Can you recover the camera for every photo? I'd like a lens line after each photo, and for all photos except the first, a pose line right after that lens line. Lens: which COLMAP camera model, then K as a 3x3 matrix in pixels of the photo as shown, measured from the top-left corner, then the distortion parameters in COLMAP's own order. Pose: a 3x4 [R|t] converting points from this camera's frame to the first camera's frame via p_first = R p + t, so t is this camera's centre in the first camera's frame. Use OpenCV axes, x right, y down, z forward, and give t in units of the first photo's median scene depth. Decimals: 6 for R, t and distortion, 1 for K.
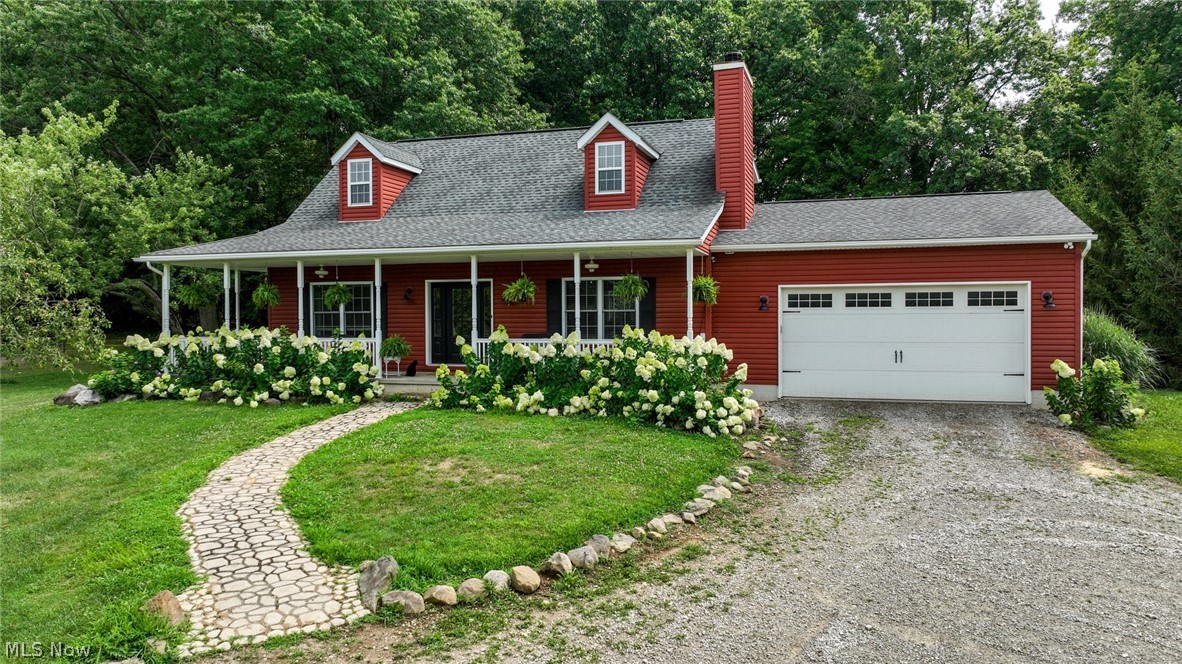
lens RADIAL K [[837.3, 0, 591.0], [0, 837.3, 332.0], [0, 0, 1]] dist [0.000290, 0.010712]
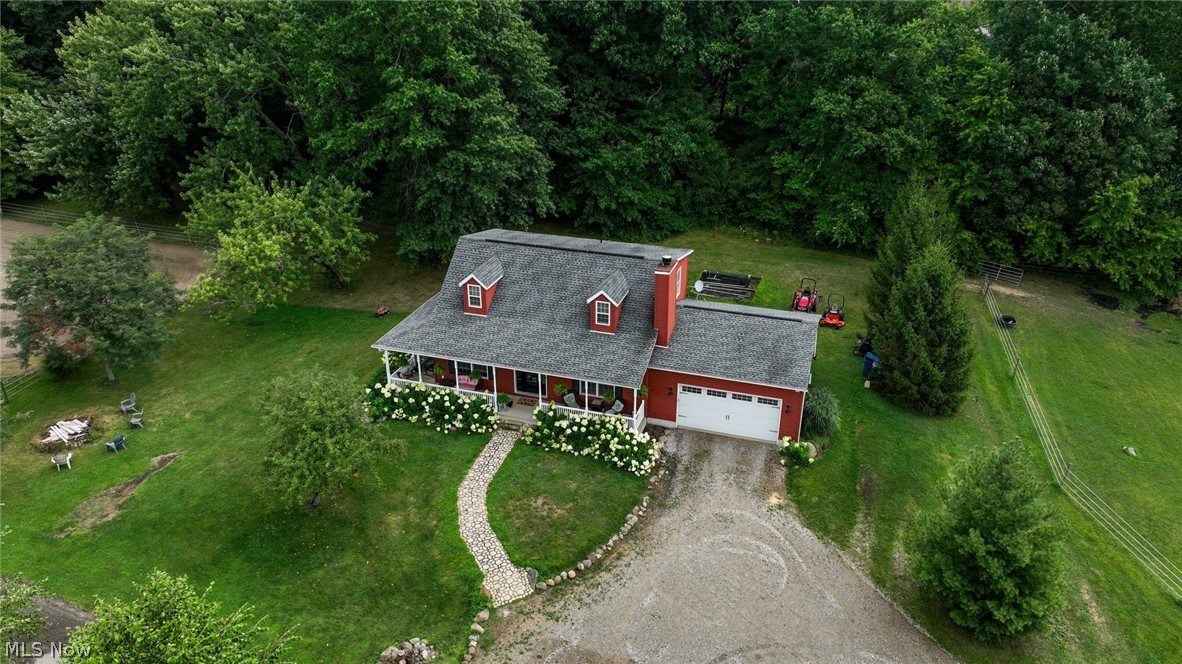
lens RADIAL K [[837.3, 0, 591.0], [0, 837.3, 332.0], [0, 0, 1]] dist [0.000290, 0.010712]
pose [[0.999878, 0.010533, -0.011492, 0.023566], [-0.004670, 0.905740, 0.423809, -1.344097], [0.014873, -0.423703, 0.905679, -1.137387]]
